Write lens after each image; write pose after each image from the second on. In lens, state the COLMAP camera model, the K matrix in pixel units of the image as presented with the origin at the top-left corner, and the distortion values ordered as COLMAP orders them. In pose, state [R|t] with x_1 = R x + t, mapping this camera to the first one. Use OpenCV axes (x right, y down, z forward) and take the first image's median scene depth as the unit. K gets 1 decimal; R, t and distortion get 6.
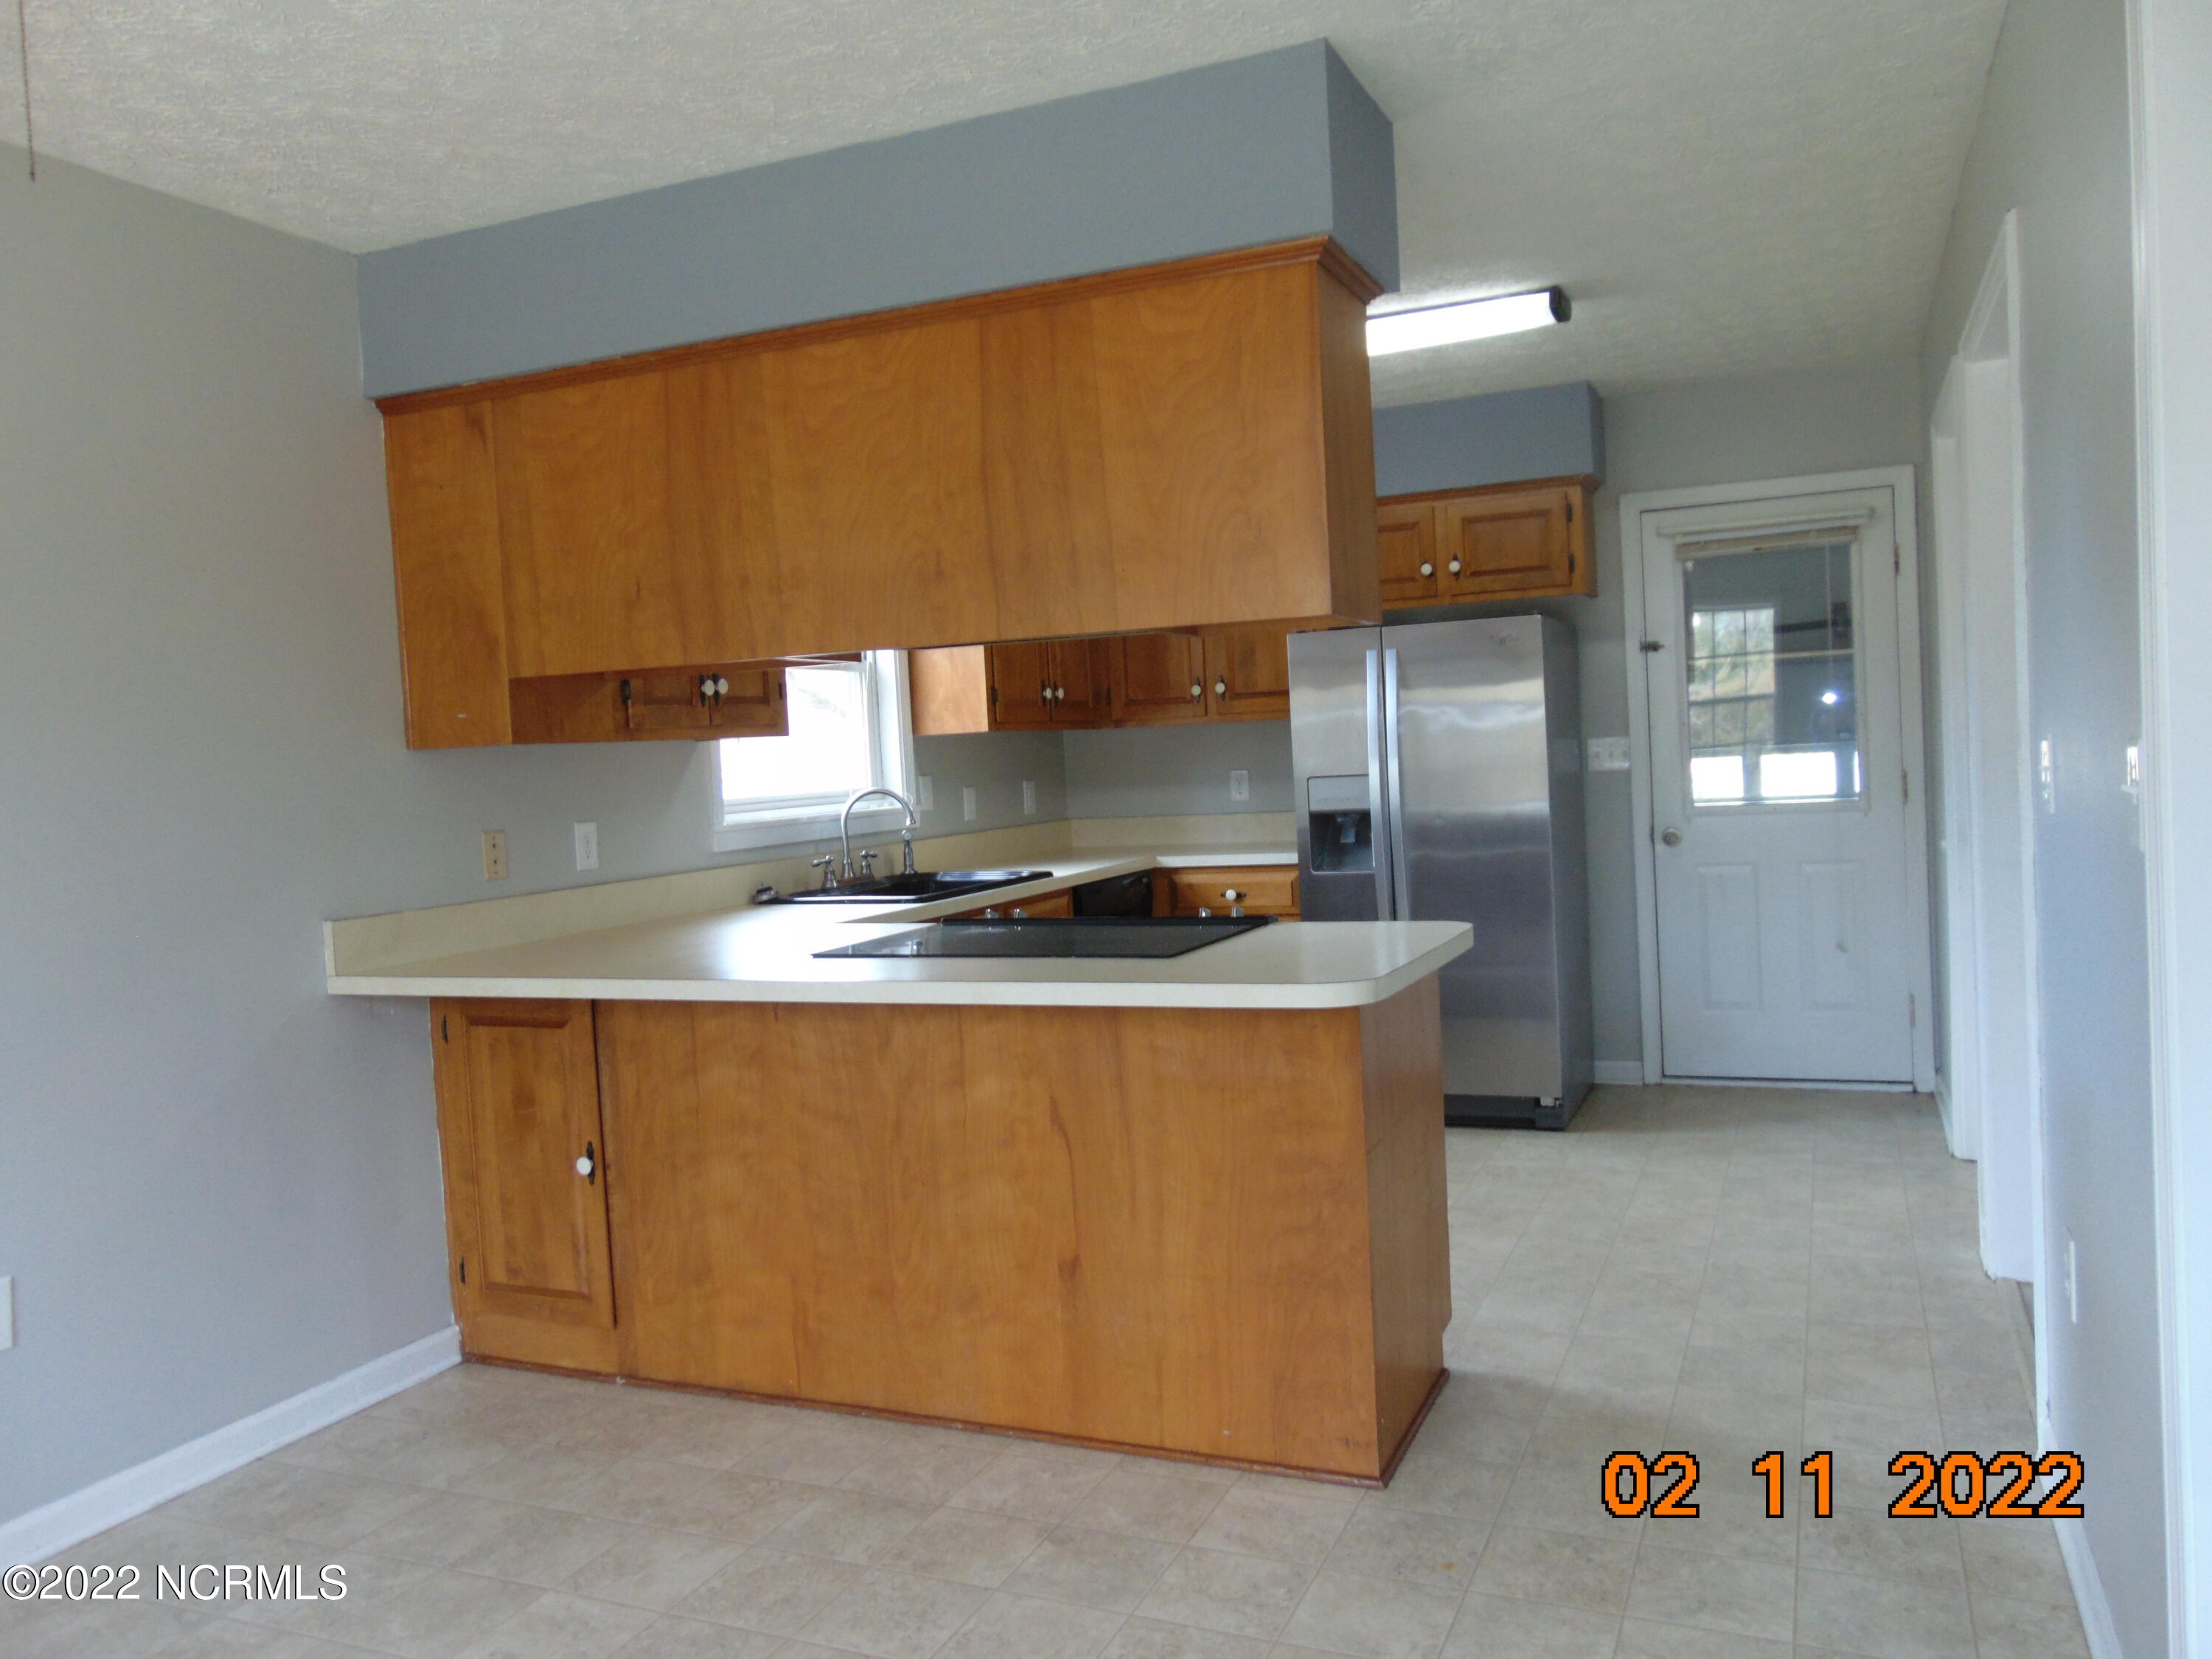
lens RADIAL K [[1680.0, 0, 1105.1], [0, 1680.0, 827.1], [0, 0, 1]] dist [0.004898, 0.012681]
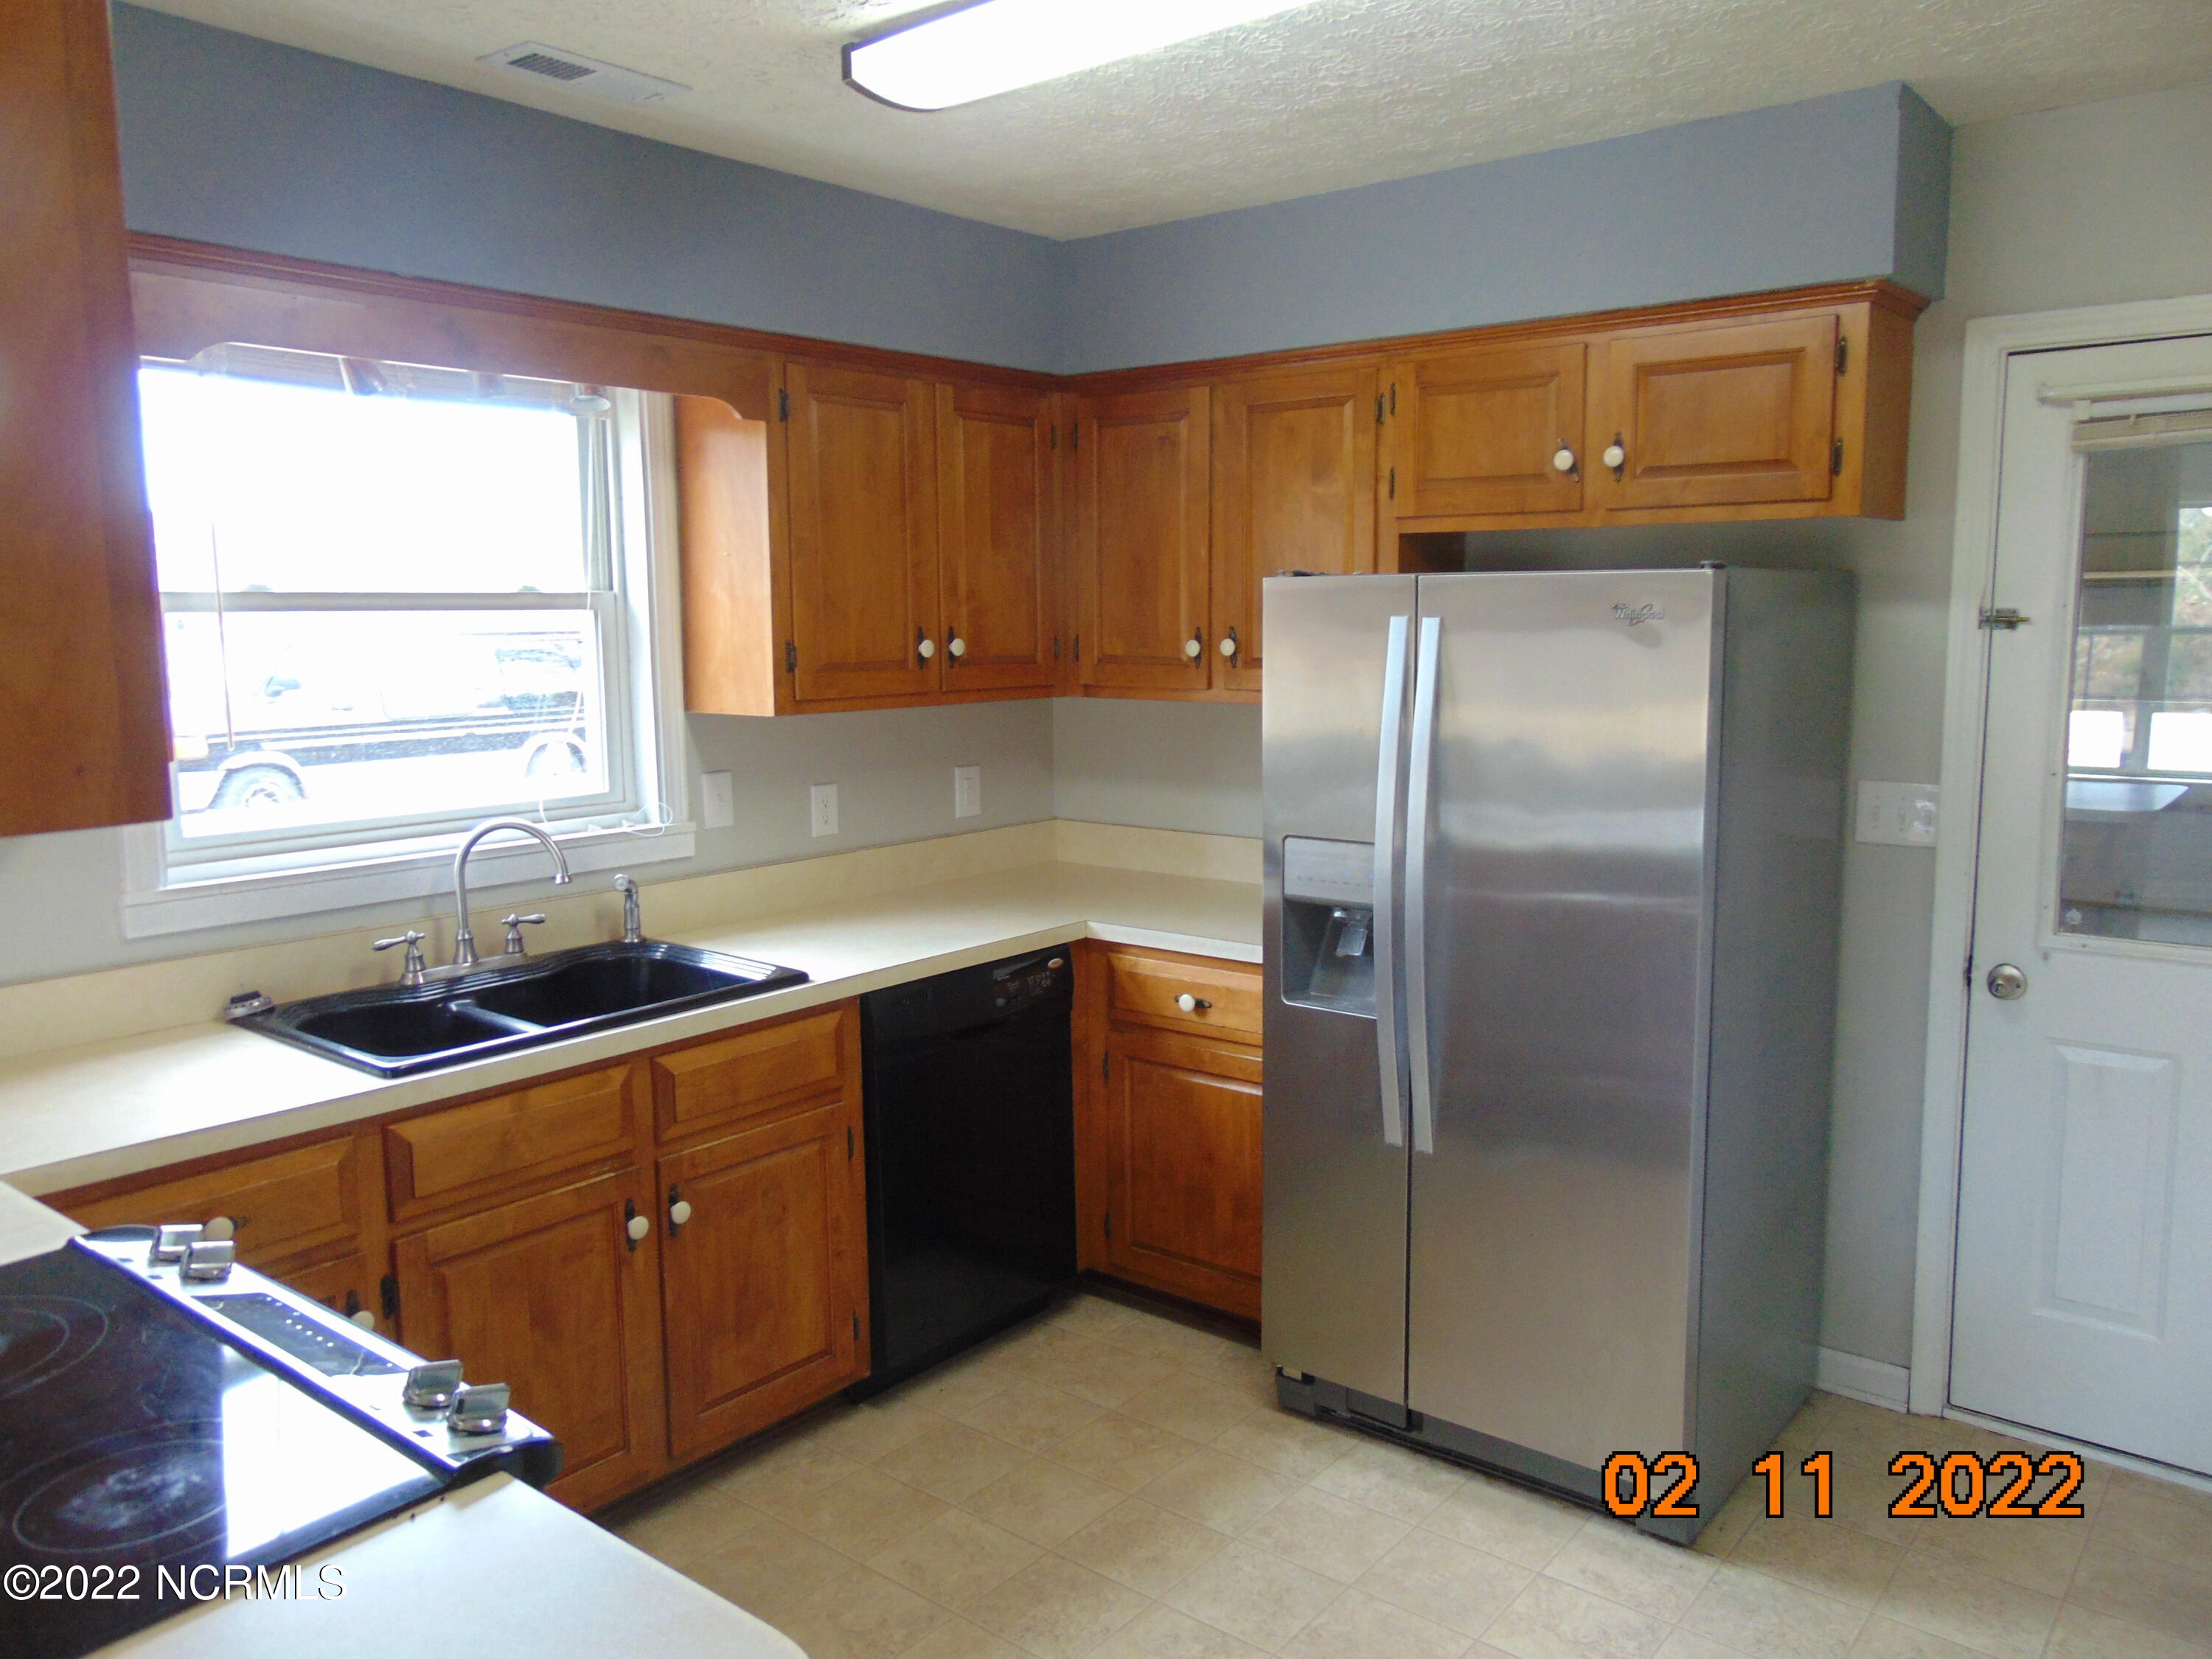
lens RADIAL K [[1680.0, 0, 1105.2], [0, 1680.0, 830.2], [0, 0, 1]] dist [0.004898, 0.012681]
pose [[0.963916, 0.077847, -0.254569, 0.196058], [-0.053310, 0.993364, 0.101913, -0.081088], [0.260813, -0.084664, 0.961670, 0.422347]]
